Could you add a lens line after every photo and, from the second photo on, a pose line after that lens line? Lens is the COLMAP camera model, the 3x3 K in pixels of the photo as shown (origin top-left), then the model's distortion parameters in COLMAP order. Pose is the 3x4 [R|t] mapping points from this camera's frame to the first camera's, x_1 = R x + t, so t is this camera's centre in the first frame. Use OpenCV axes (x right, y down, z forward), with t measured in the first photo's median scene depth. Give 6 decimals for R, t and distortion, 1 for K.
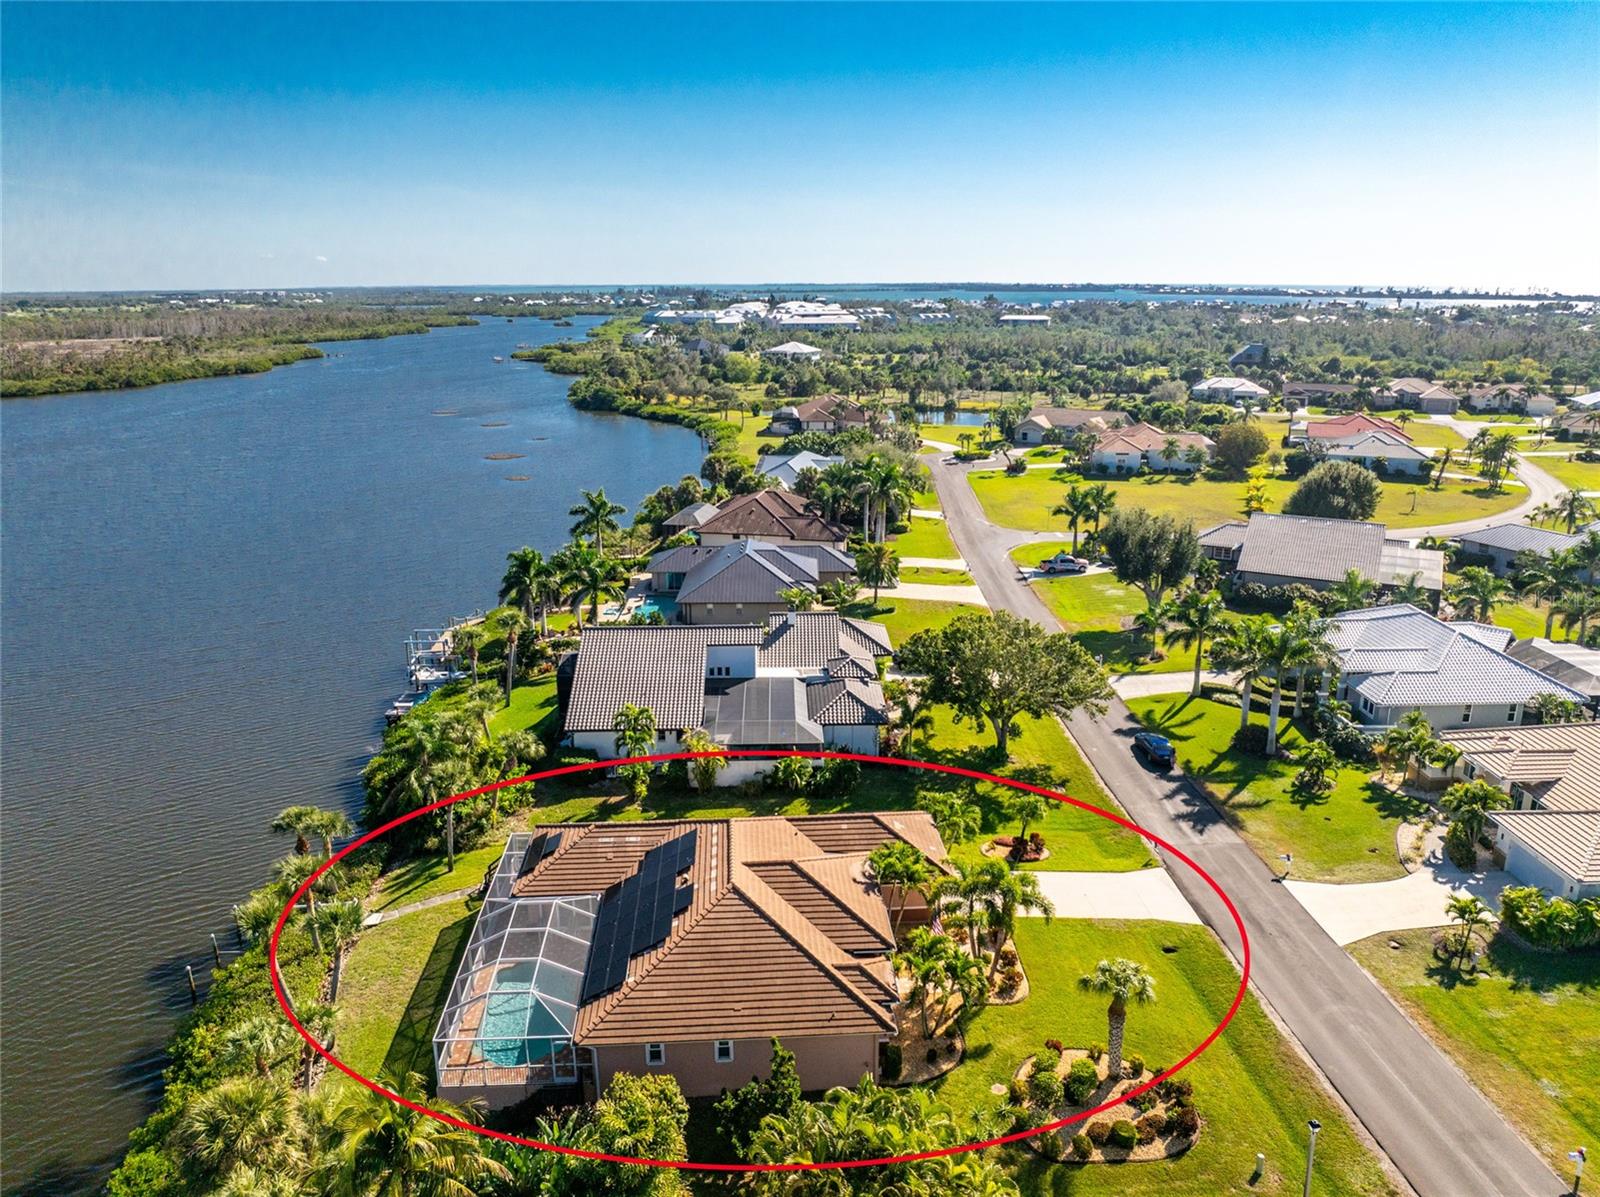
lens RADIAL K [[1126.1, 0, 803.0], [0, 1126.1, 593.0], [0, 0, 1]] dist [-0.029607, -0.005276]
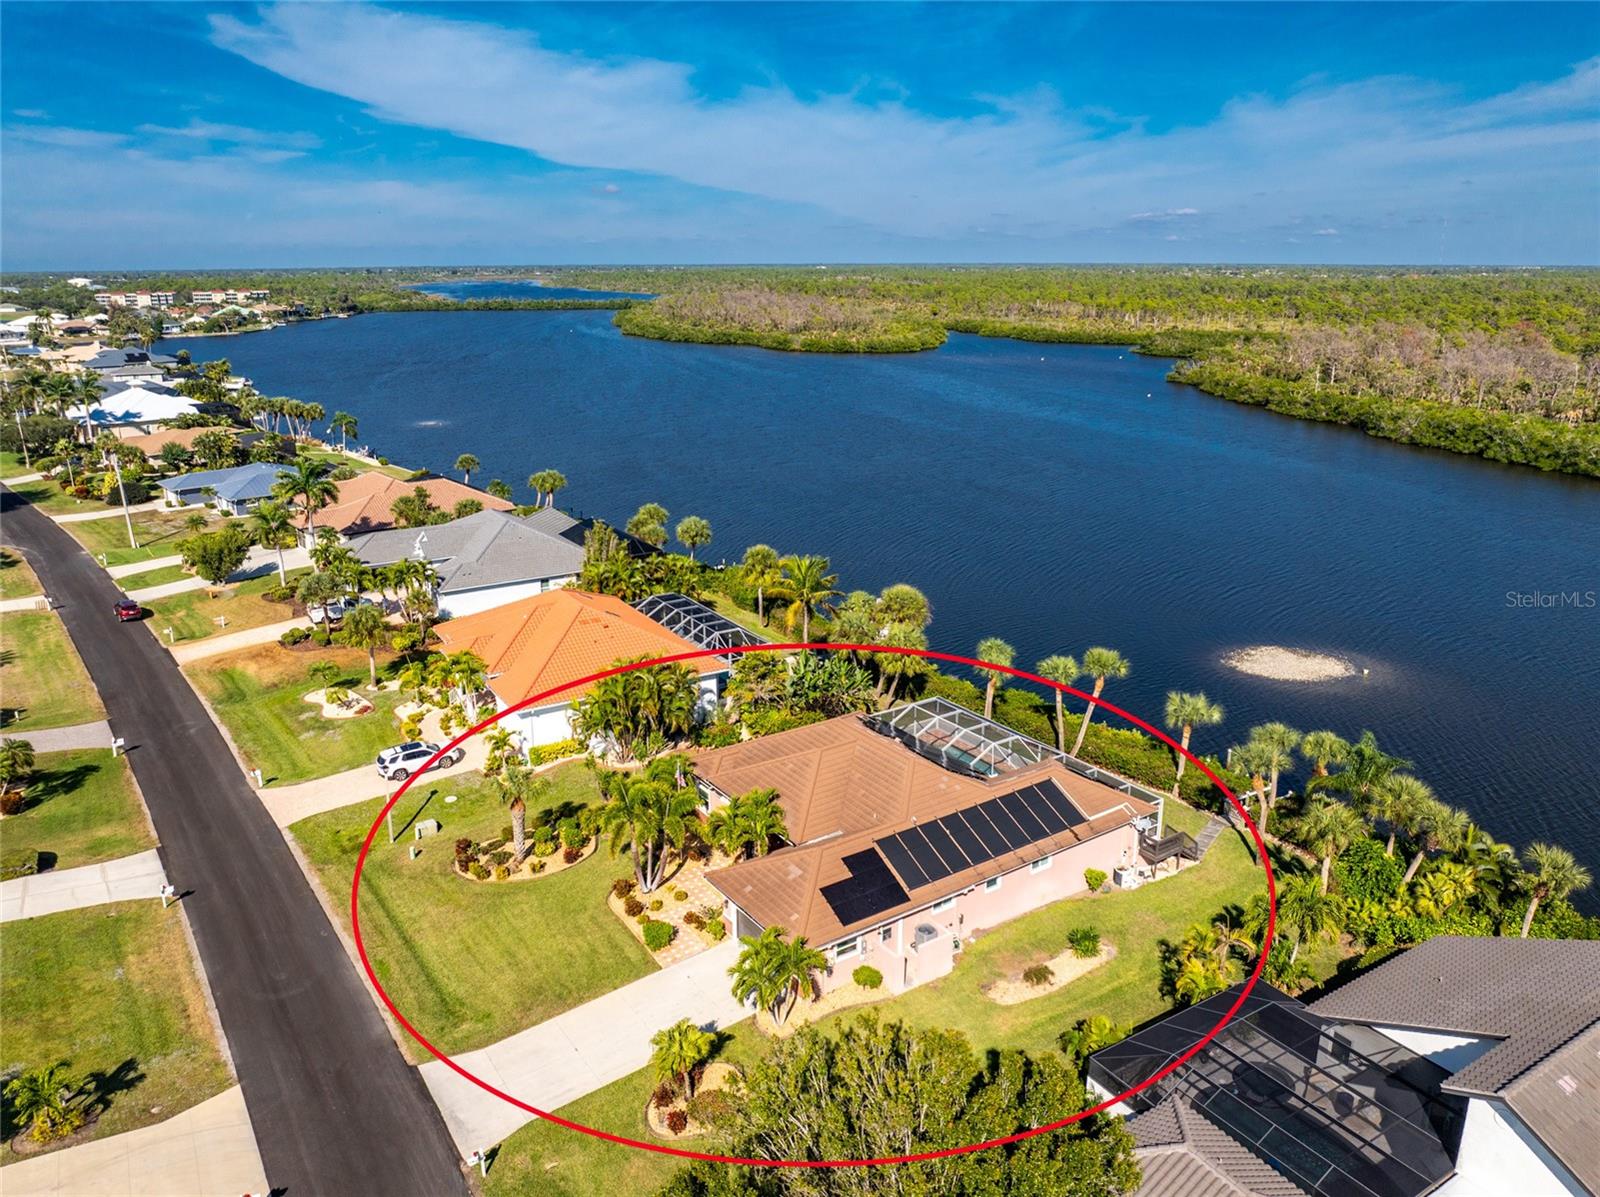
lens RADIAL K [[1131.7, 0, 802.2], [0, 1131.7, 576.7], [0, 0, 1]] dist [-0.034482, -0.006014]
pose [[-0.862458, 0.137561, -0.487075, 0.340620], [-0.130929, 0.868960, 0.477249, -0.283227], [0.488900, 0.475380, -0.731431, 1.140485]]
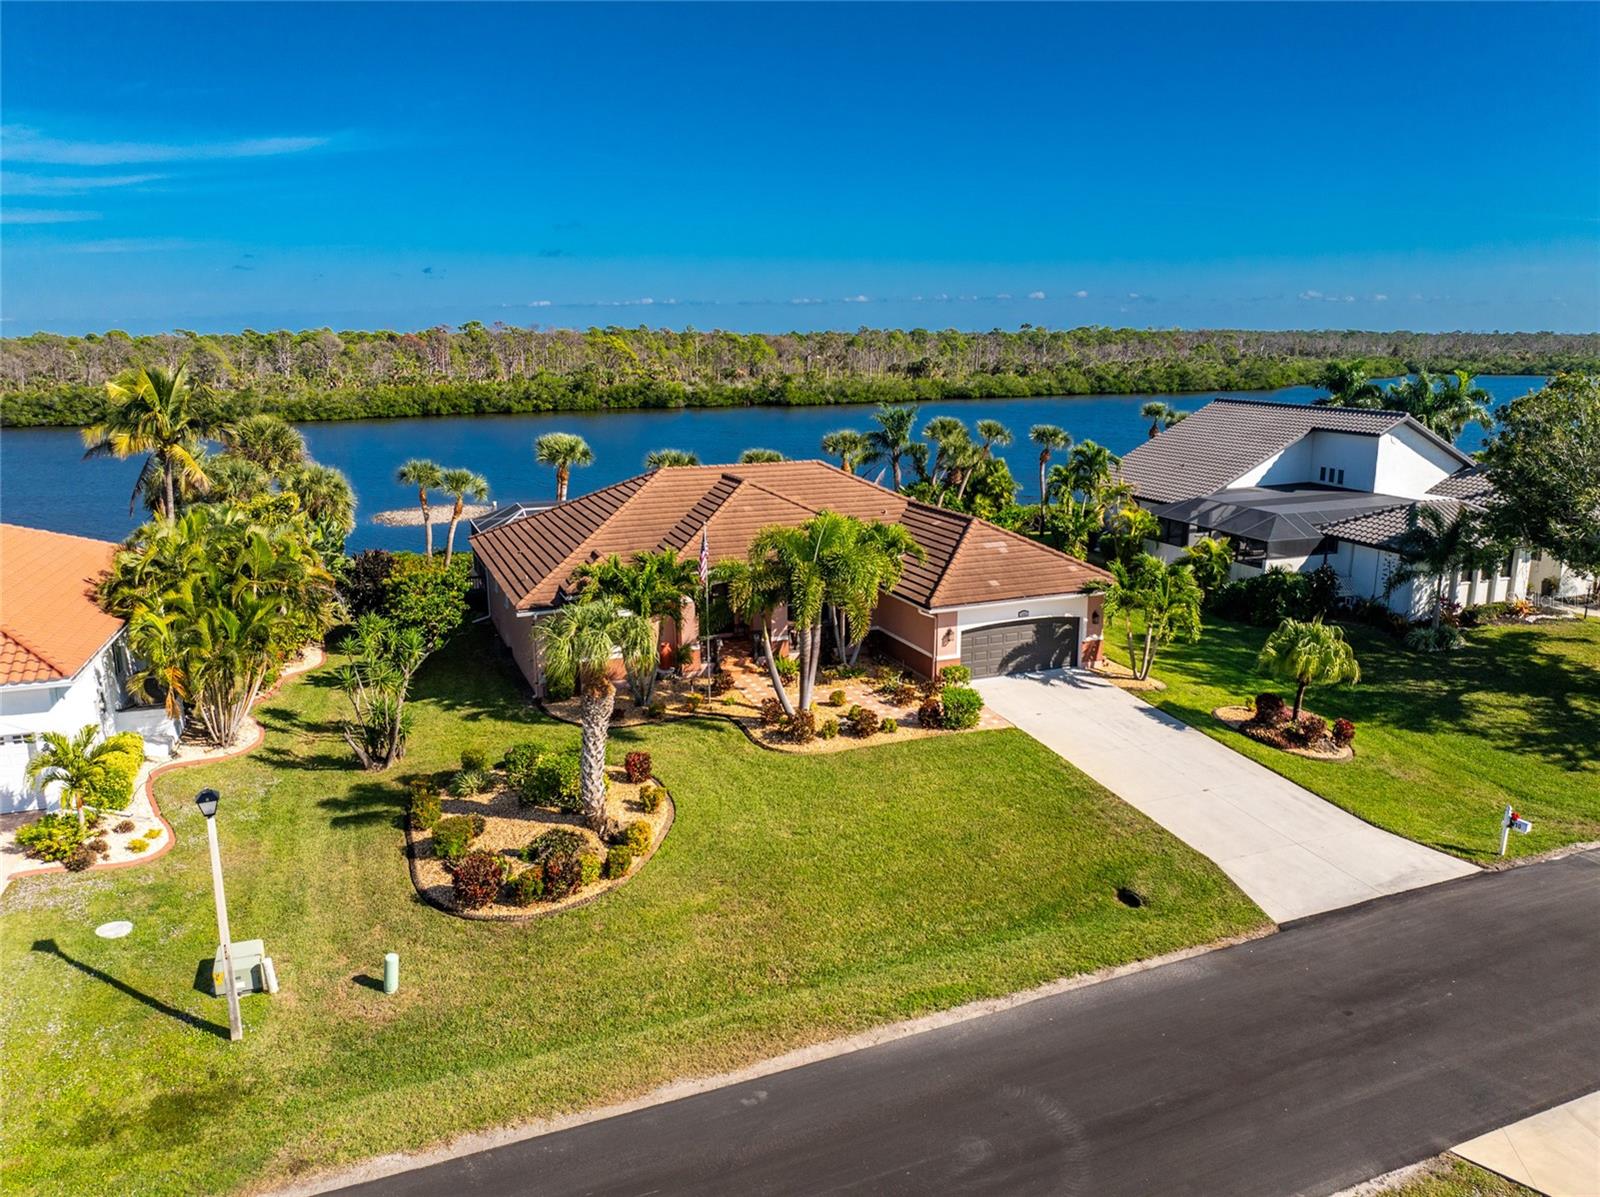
lens RADIAL K [[1131.7, 0, 802.2], [0, 1131.7, 576.7], [0, 0, 1]] dist [-0.034482, -0.006014]
pose [[0.317423, 0.196567, -0.927687, 0.480563], [-0.248017, 0.961437, 0.118855, 0.132371], [0.915276, 0.192355, 0.353934, 0.520419]]
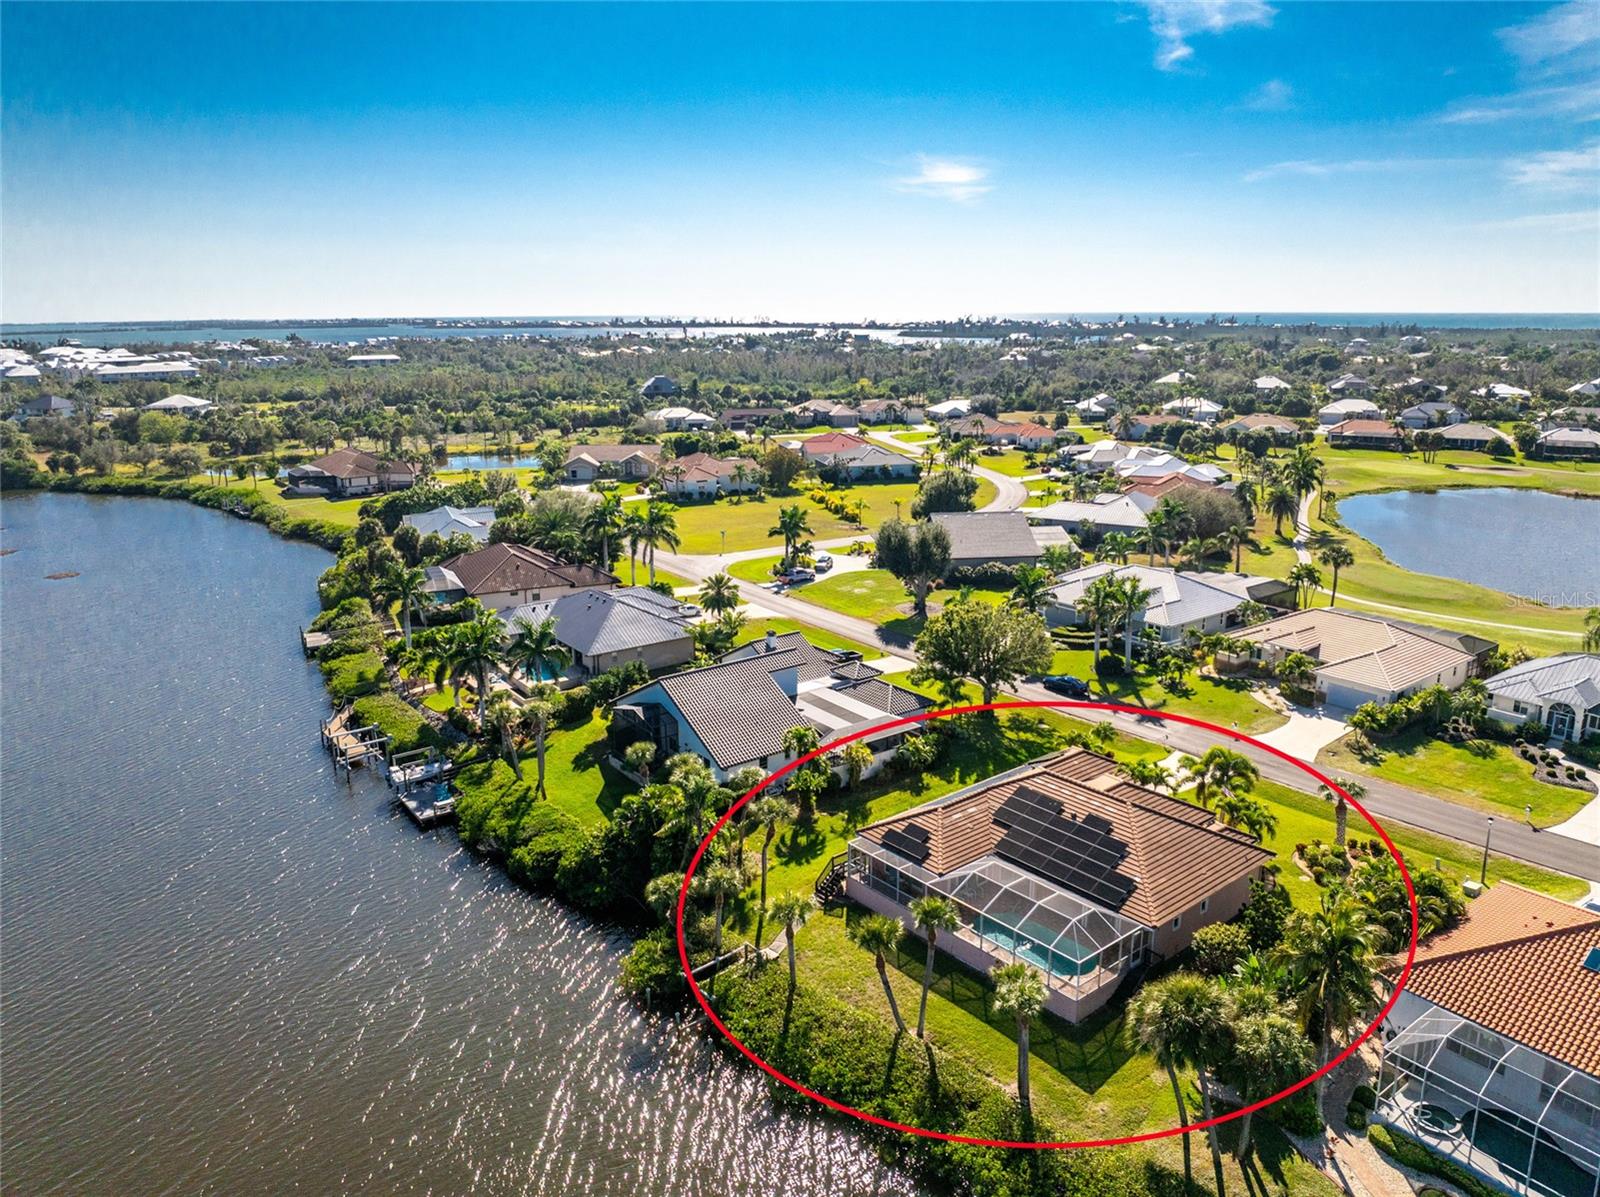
lens RADIAL K [[1126.1, 0, 803.0], [0, 1126.1, 593.0], [0, 0, 1]] dist [-0.029607, -0.005276]
pose [[0.812413, -0.143059, 0.565260, -0.711413], [0.158823, 0.987072, 0.021546, -0.052741], [-0.561035, 0.072272, 0.824631, 0.052258]]
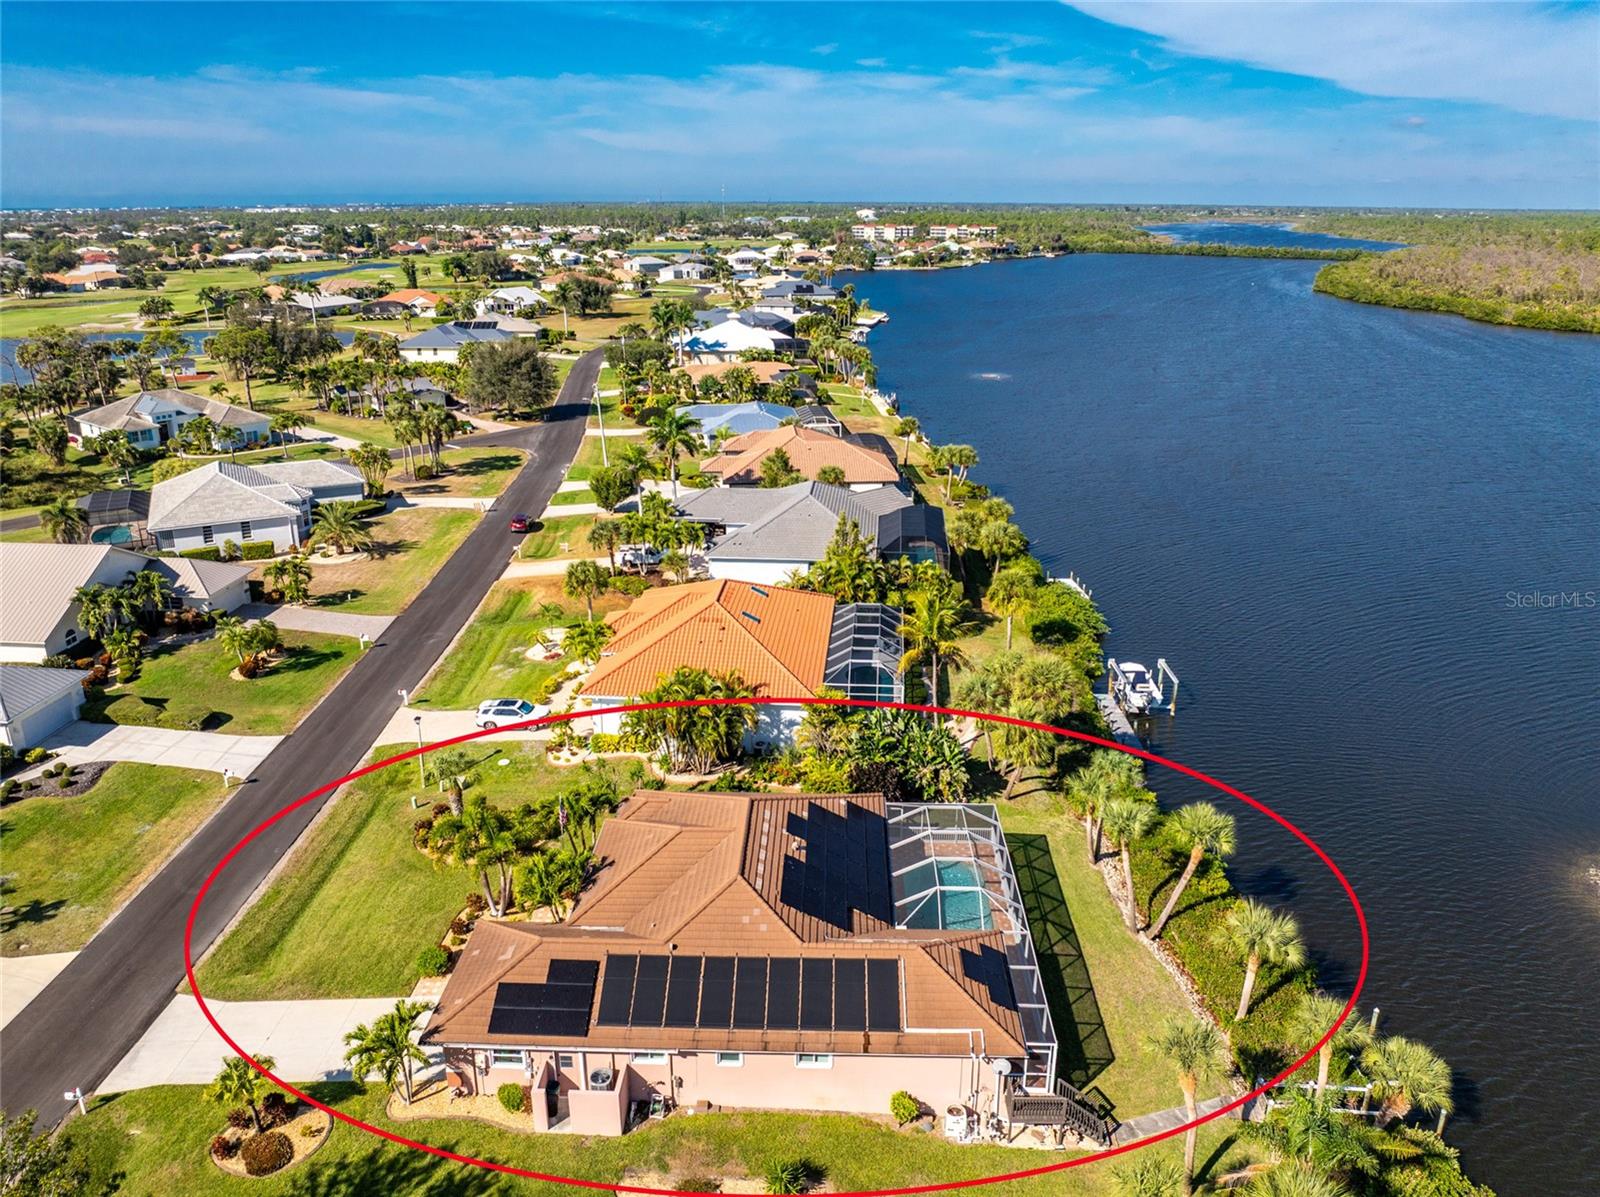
lens RADIAL K [[1140.9, 0, 807.7], [0, 1140.9, 591.7], [0, 0, 1]] dist [-0.035171, 0.004205]
pose [[-0.995881, -0.032037, 0.084821, -0.126163], [0.021239, 0.827041, 0.561740, -0.306383], [-0.088147, 0.561228, -0.822954, 1.110571]]
